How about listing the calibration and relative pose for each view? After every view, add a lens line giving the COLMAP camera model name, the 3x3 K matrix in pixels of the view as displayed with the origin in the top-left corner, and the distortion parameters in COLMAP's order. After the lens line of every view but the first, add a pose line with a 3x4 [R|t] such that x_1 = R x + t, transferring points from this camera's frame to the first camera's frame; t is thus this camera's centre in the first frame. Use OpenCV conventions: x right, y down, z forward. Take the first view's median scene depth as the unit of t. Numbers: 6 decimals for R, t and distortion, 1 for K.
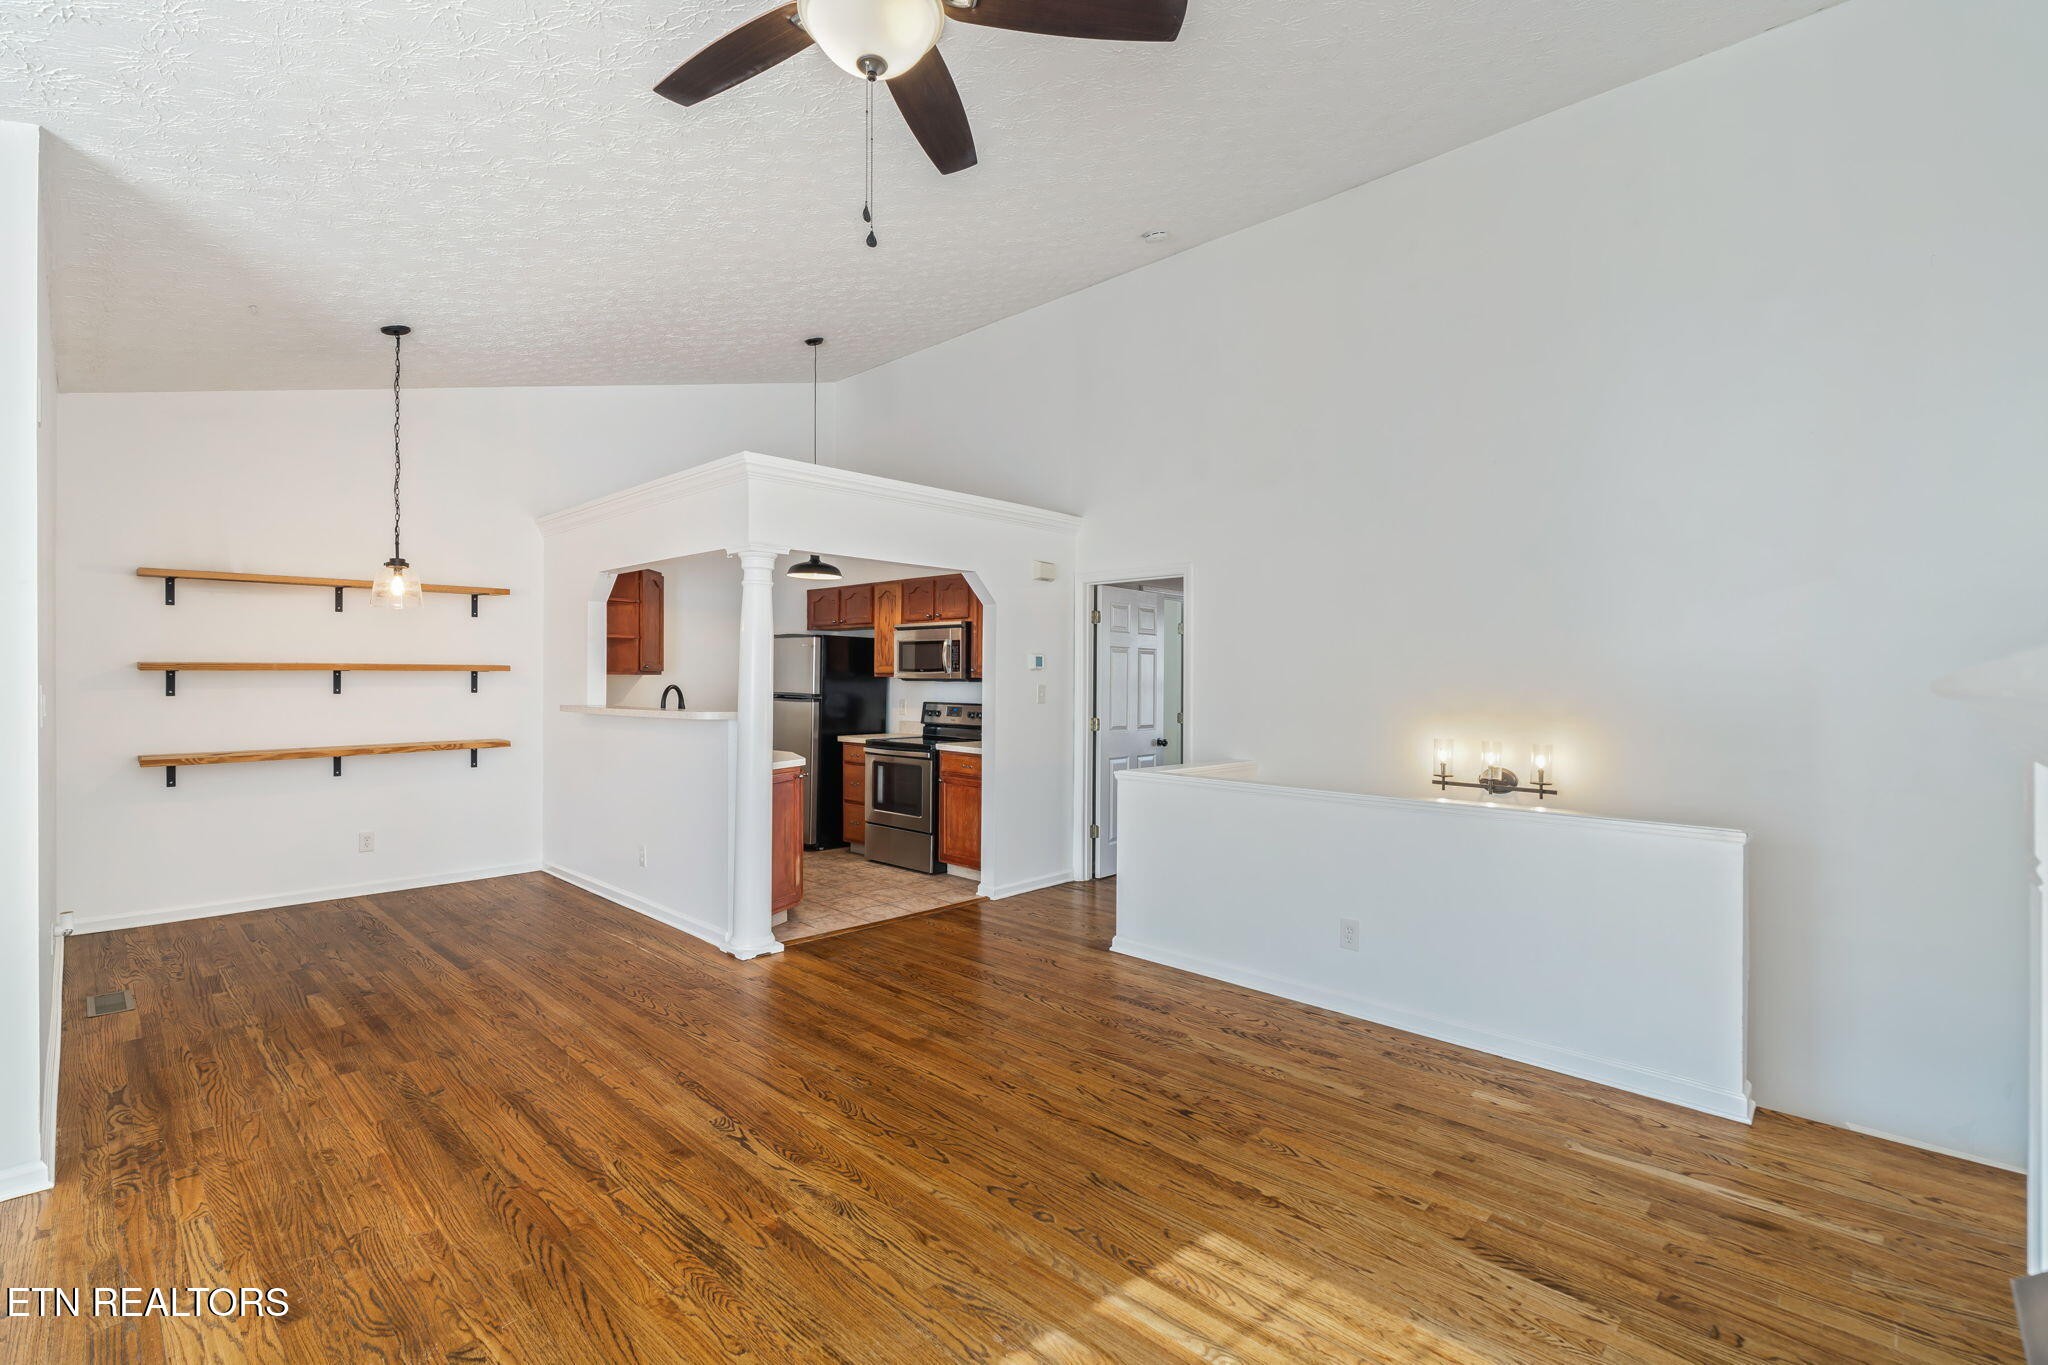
lens RADIAL K [[928.7, 0, 1011.6], [0, 928.7, 680.6], [0, 0, 1]] dist [0.000756, 0.000602]
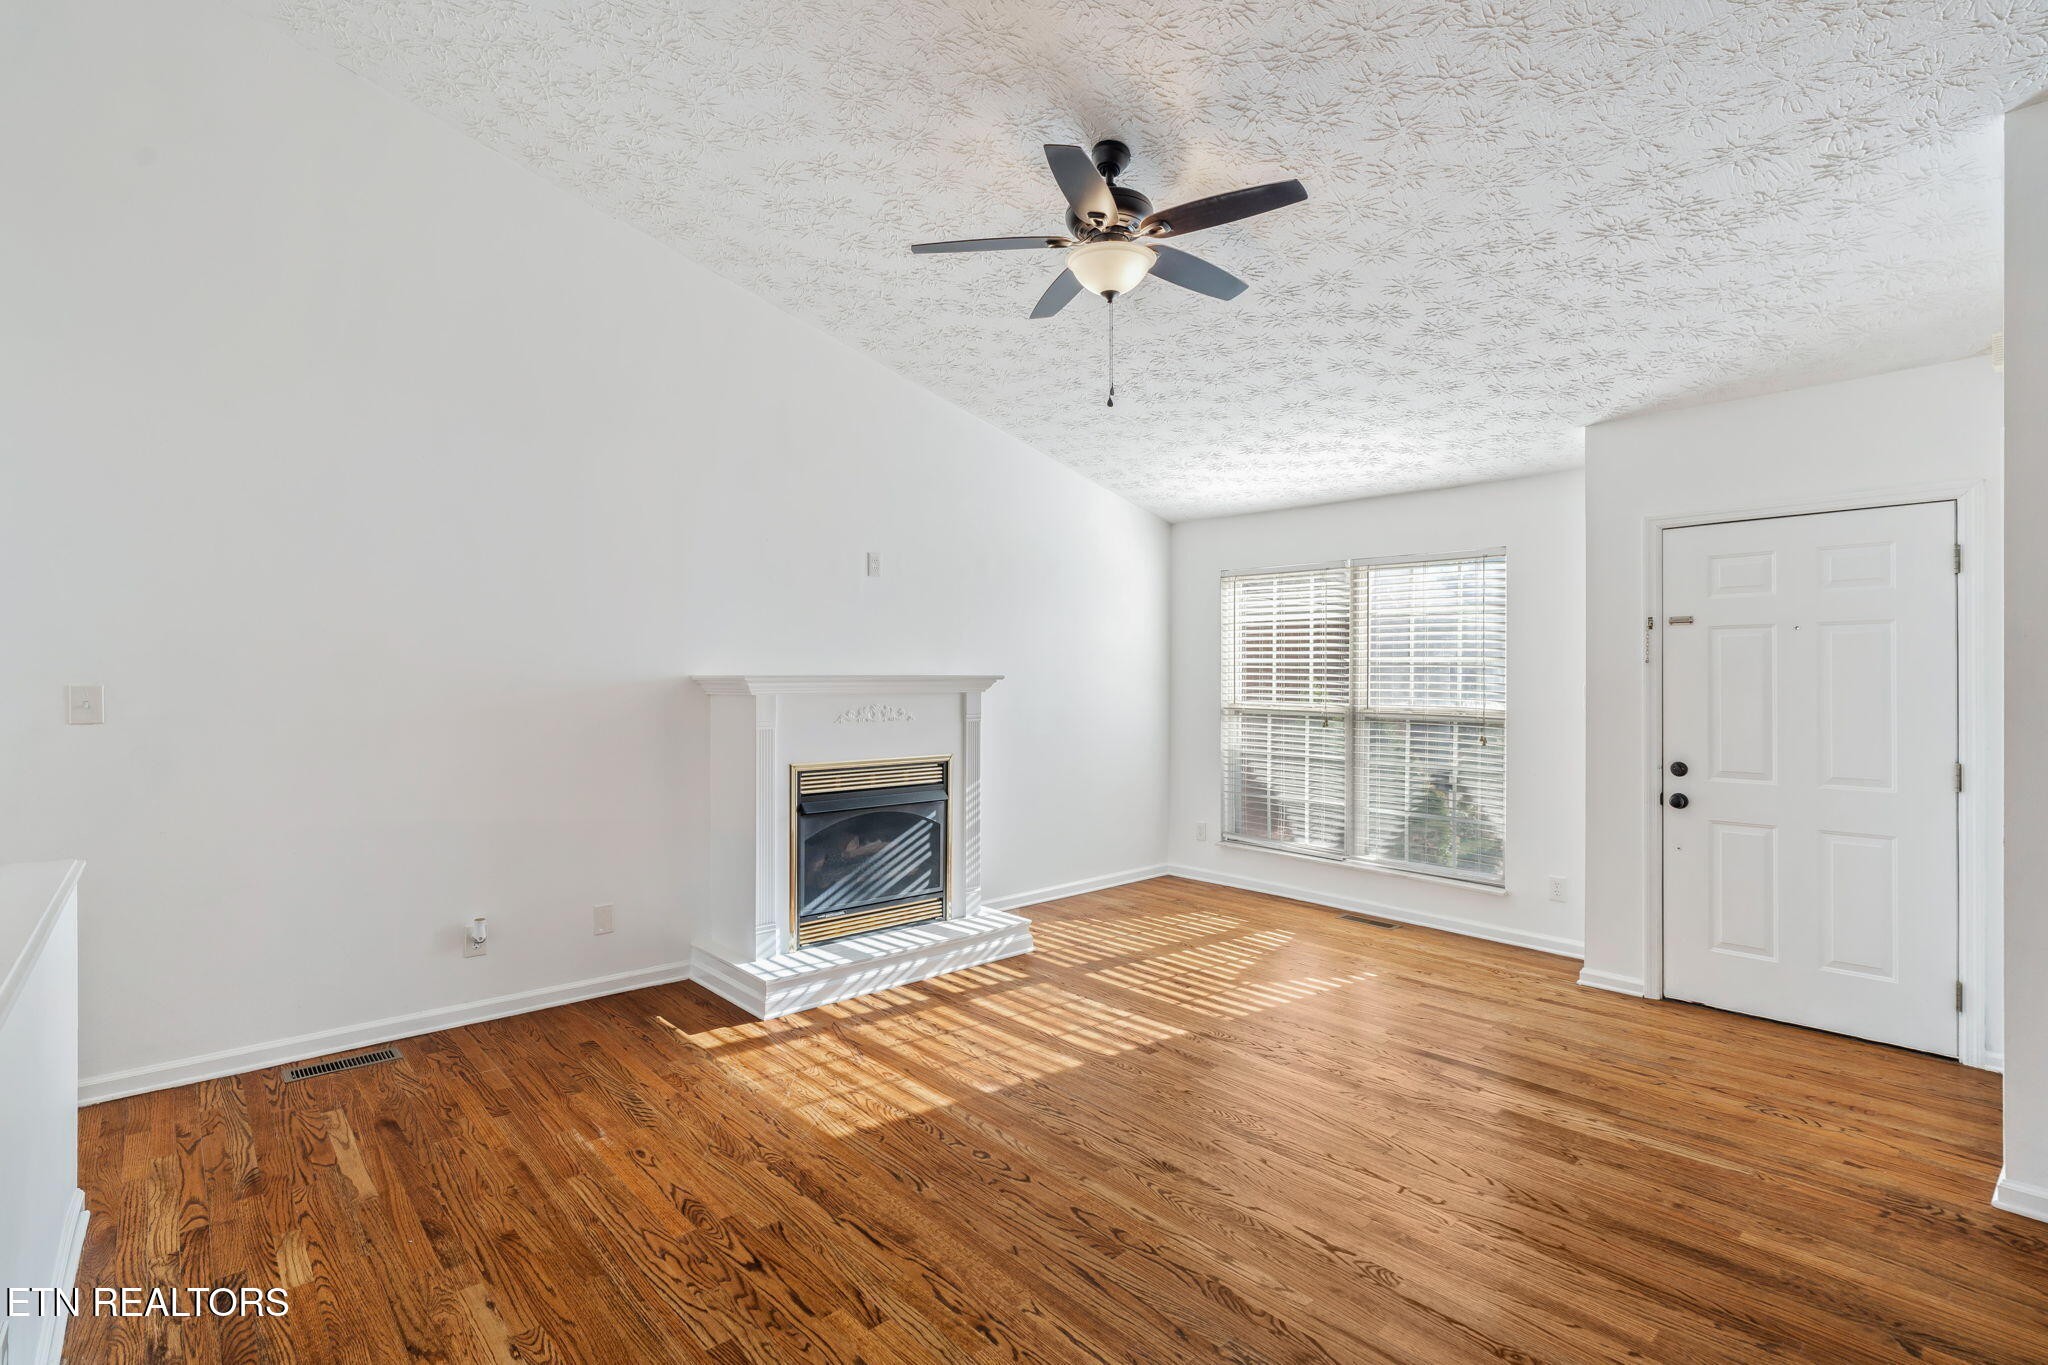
lens RADIAL K [[962.8, 0, 1018.1], [0, 962.8, 677.2], [0, 0, 1]] dist [0.016245, 0.000217]
pose [[-0.998155, -0.004646, 0.060534, -0.042881], [-0.004591, 0.999989, 0.001051, -0.000141], [-0.060538, 0.000771, -0.998166, 1.144314]]
